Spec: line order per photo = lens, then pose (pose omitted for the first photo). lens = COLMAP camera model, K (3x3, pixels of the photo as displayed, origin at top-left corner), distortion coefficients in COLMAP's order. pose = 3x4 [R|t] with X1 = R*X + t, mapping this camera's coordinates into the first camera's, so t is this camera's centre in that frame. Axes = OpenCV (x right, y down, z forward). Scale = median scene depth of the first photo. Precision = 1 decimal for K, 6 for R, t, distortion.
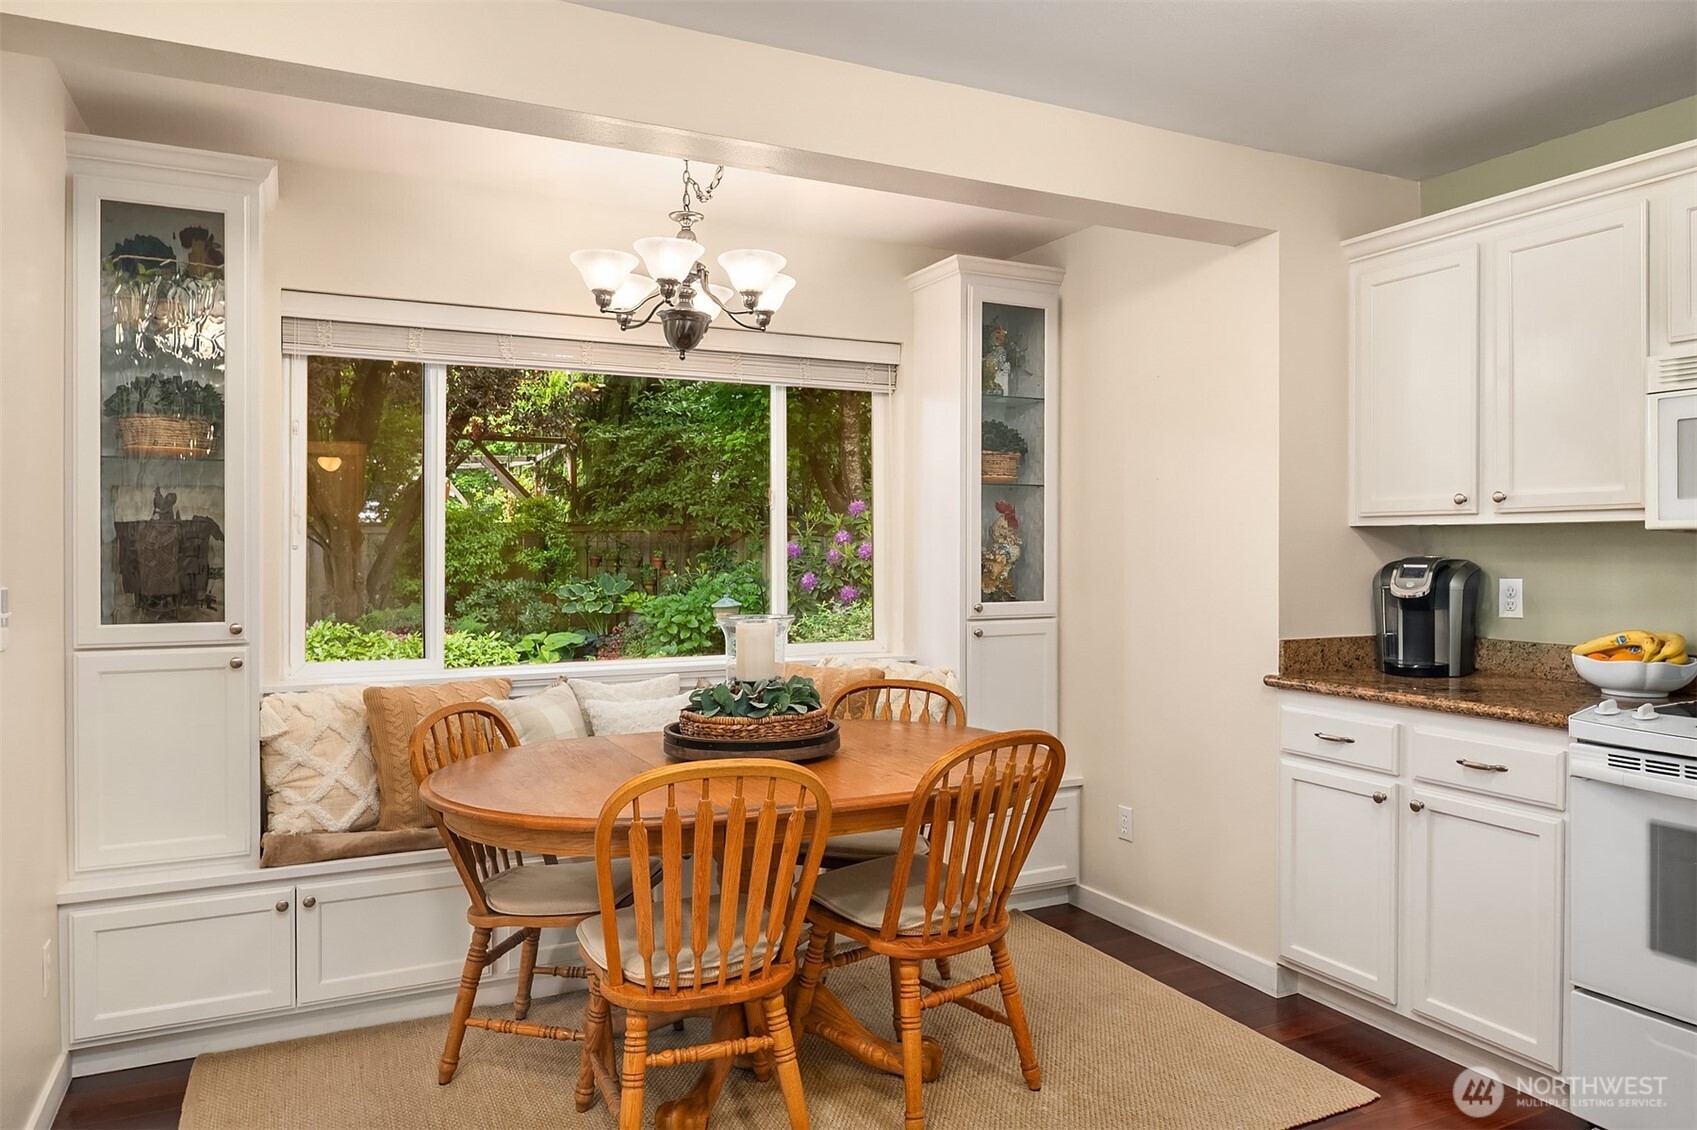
lens RADIAL K [[1130.9, 0, 851.2], [0, 1130.9, 553.0], [0, 0, 1]] dist [-0.002038, -0.000734]
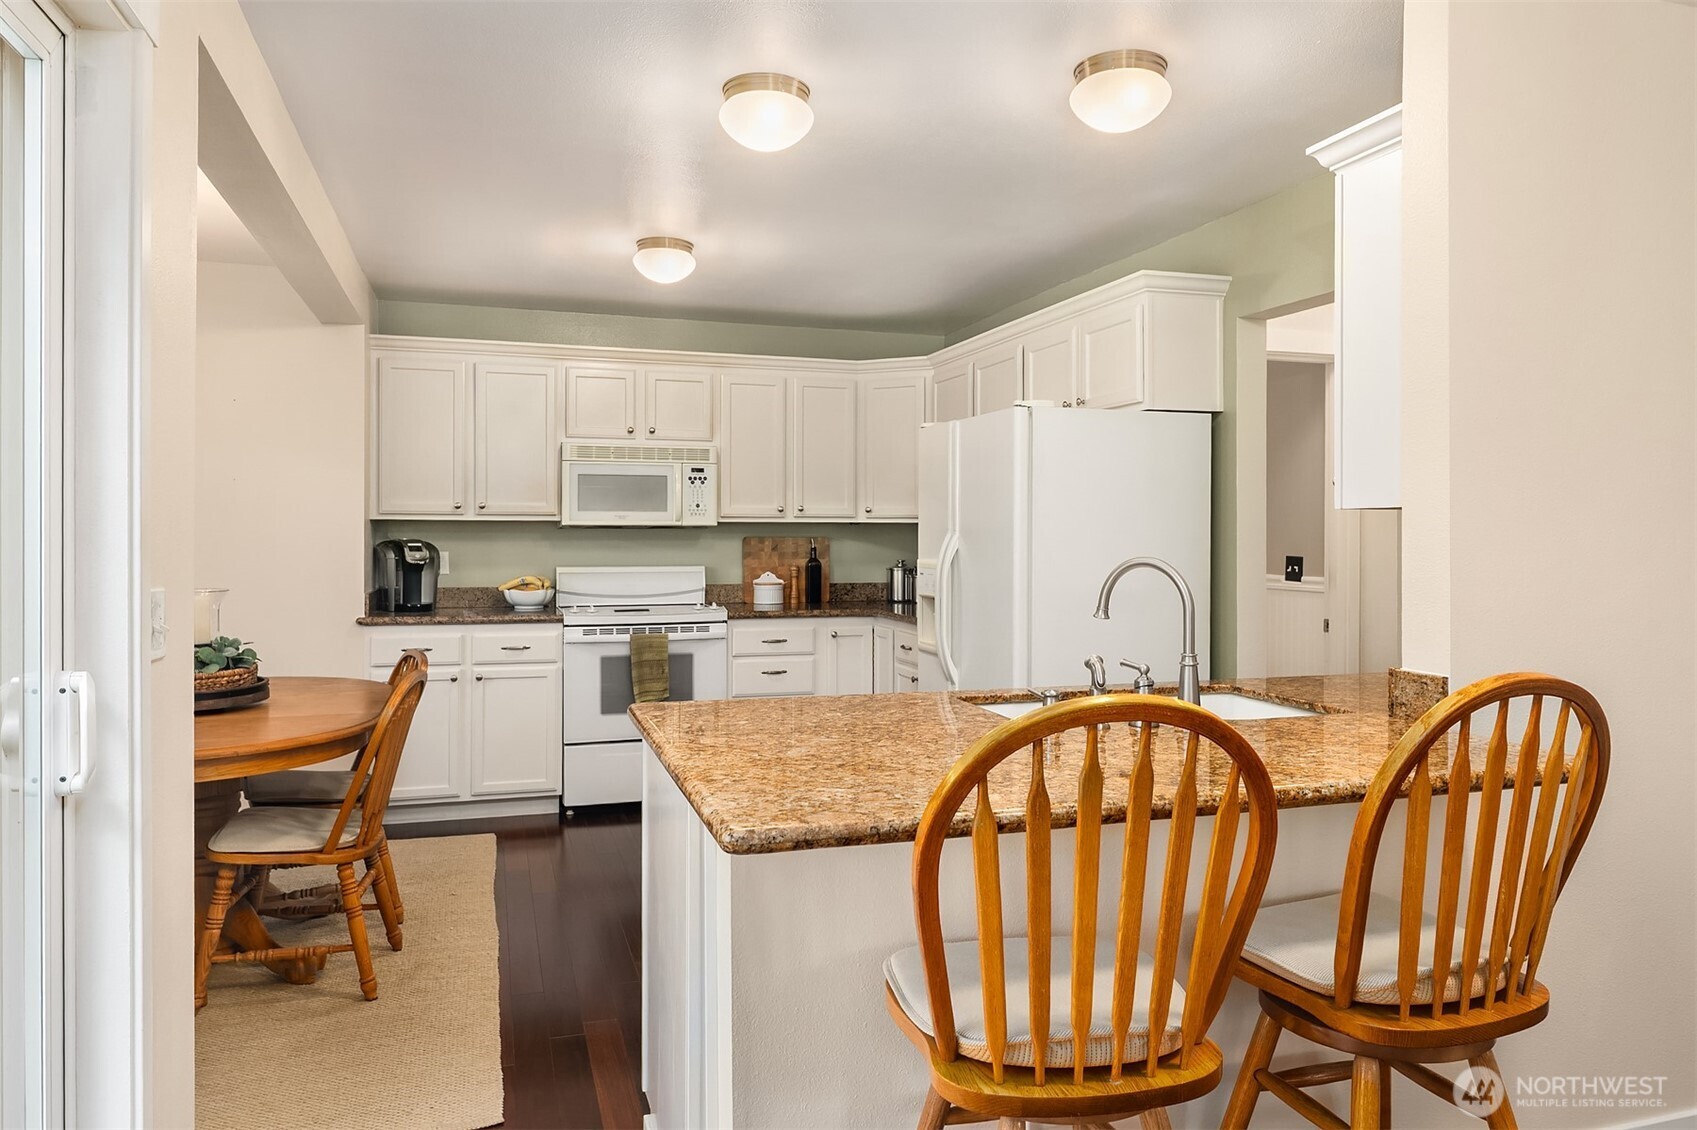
lens RADIAL K [[1130.9, 0, 847.0], [0, 1130.9, 542.5], [0, 0, 1]] dist [-0.002038, -0.000734]
pose [[0.151430, -0.006928, 0.988444, -1.037903], [0.001402, 0.999976, 0.006794, -0.001823], [-0.988467, 0.000357, 0.151436, 0.131240]]
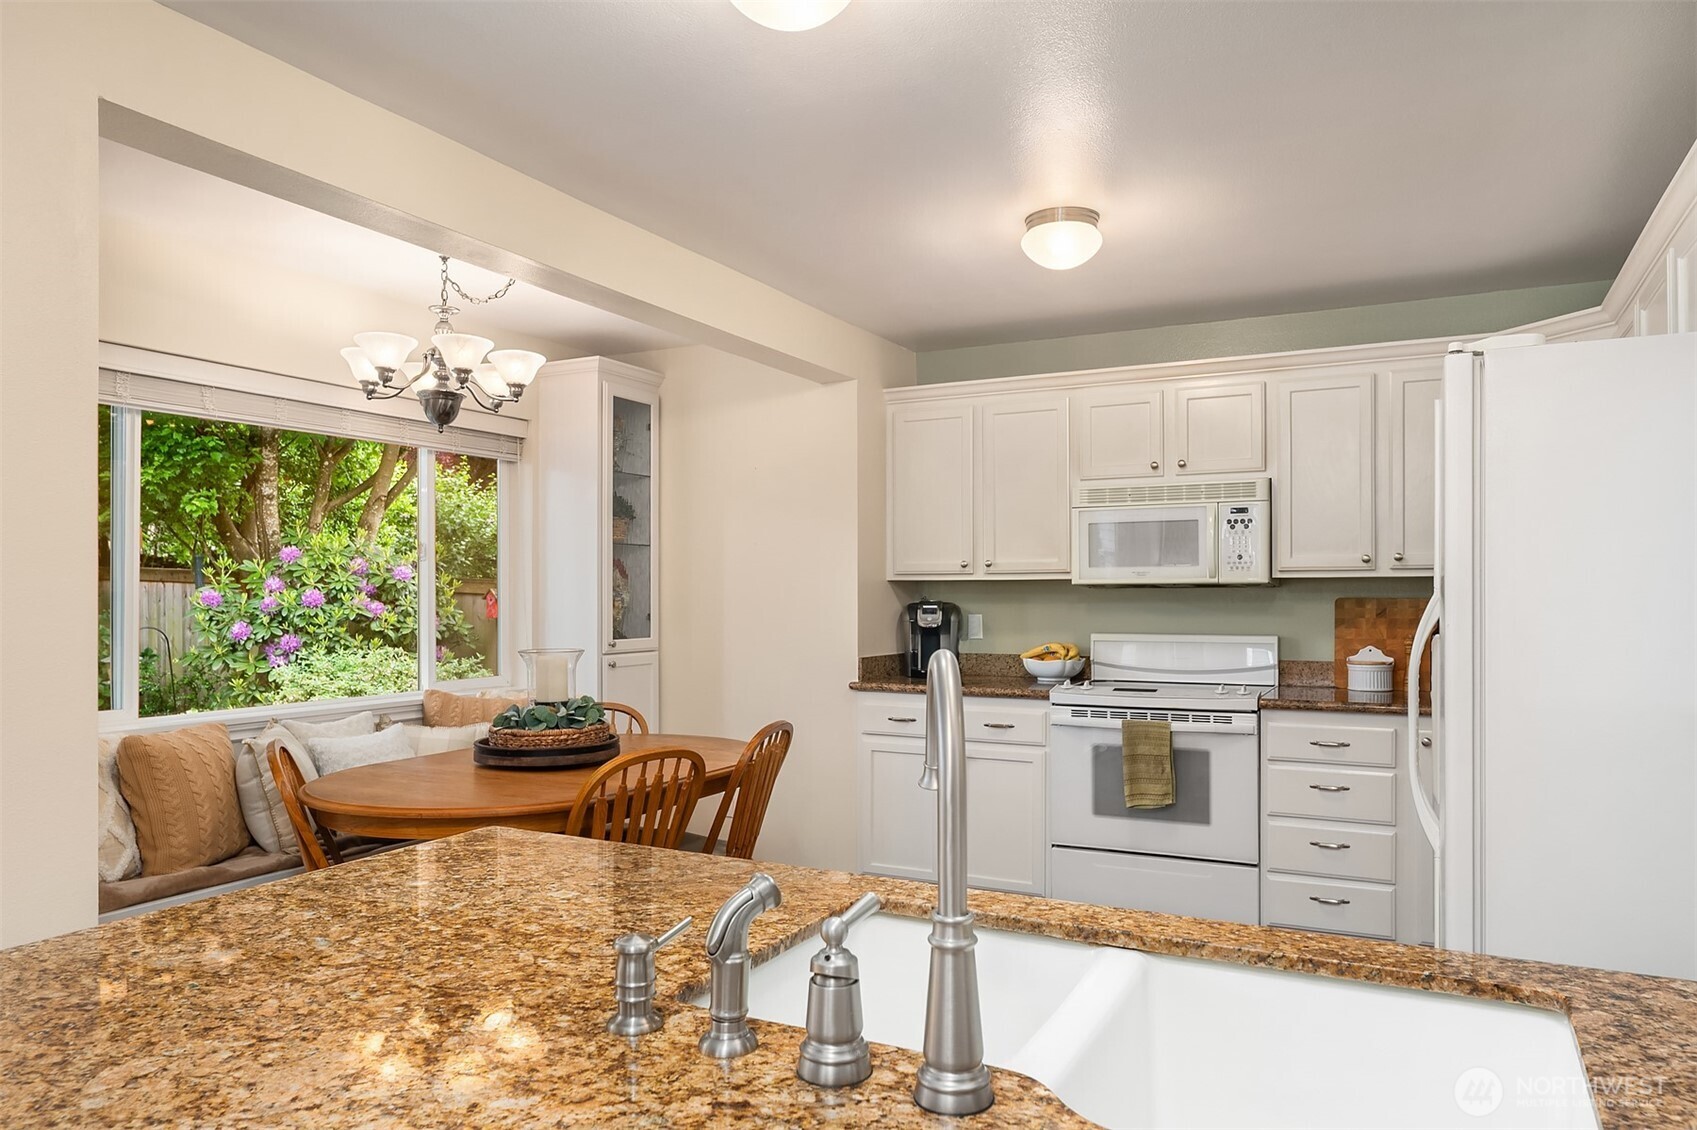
lens RADIAL K [[1130.9, 0, 844.5], [0, 1130.9, 592.8], [0, 0, 1]] dist [-0.002038, -0.000734]
pose [[0.809731, -0.000273, 0.586802, -0.503928], [0.004054, 0.999979, -0.005129, 0.000028], [-0.586788, 0.006532, 0.809714, -0.180959]]
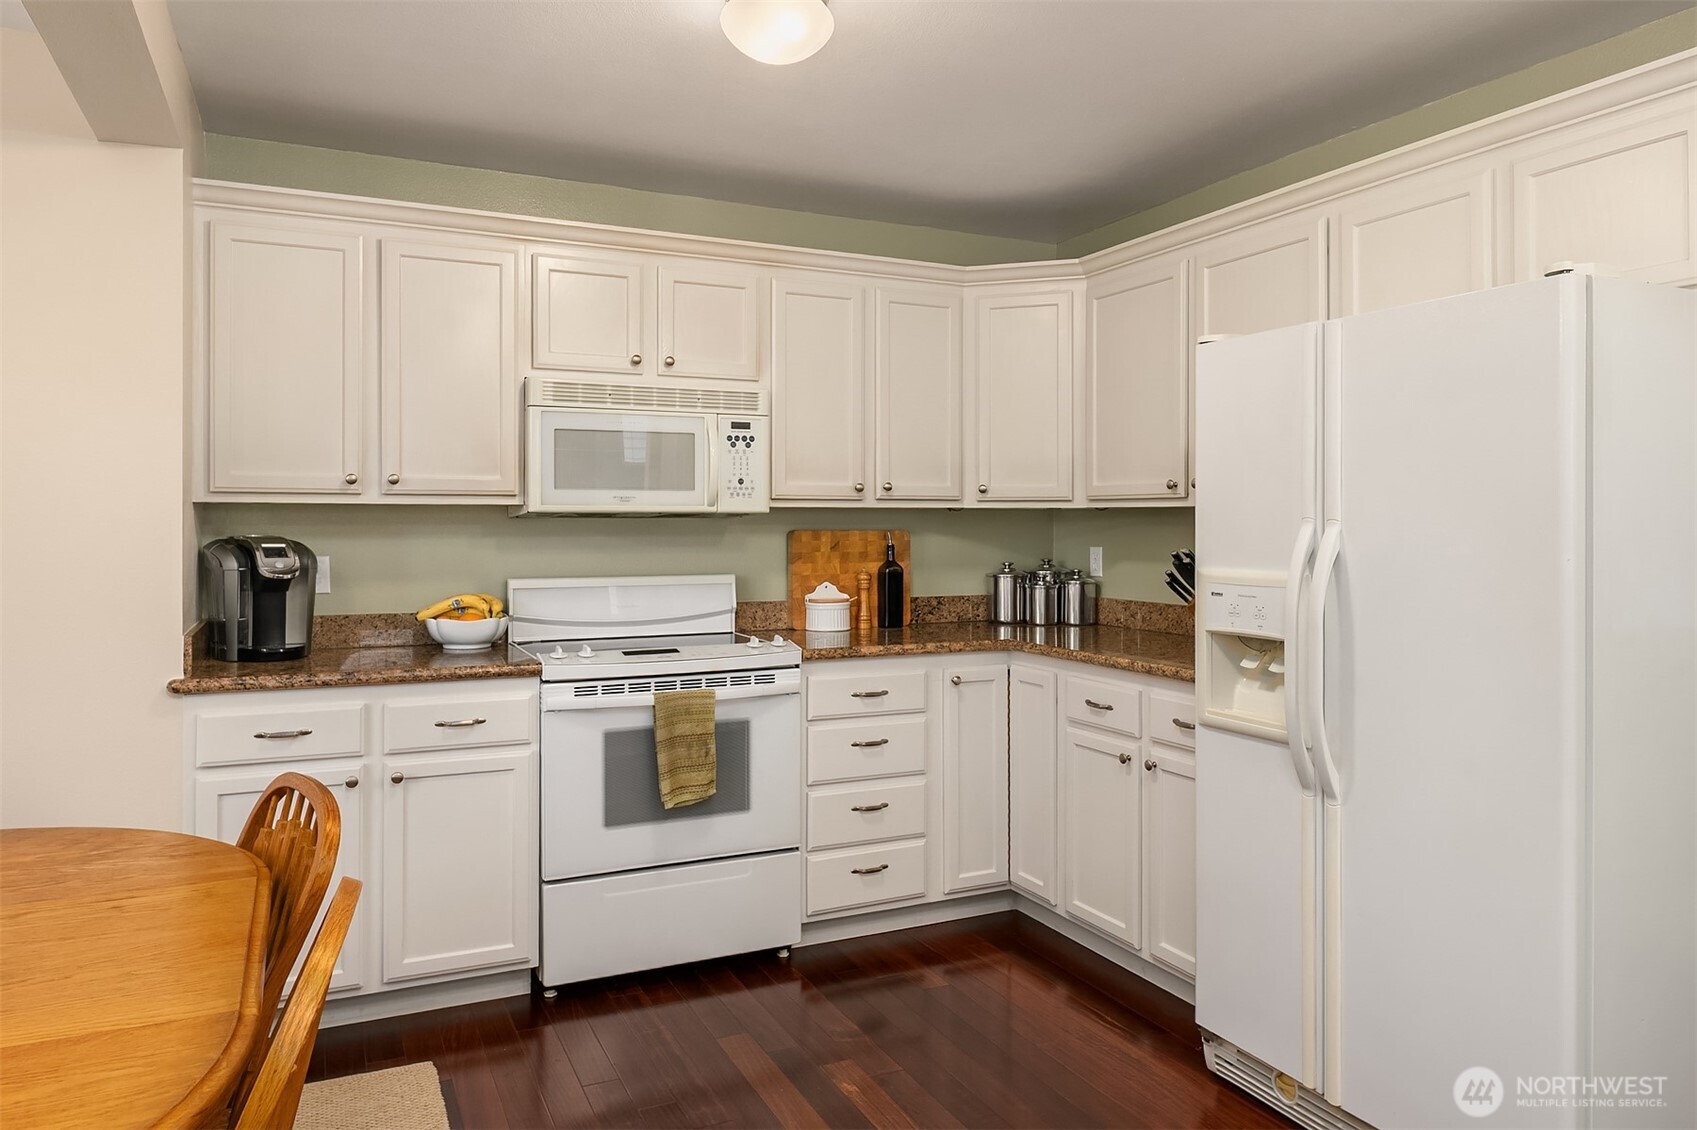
lens RADIAL K [[1130.9, 0, 840.9], [0, 1130.9, 527.4], [0, 0, 1]] dist [-0.002038, -0.000734]
pose [[0.021562, -0.002193, 0.999765, -0.453402], [0.003935, 0.999990, 0.002109, -0.003916], [-0.999760, 0.003889, 0.021570, 0.501954]]
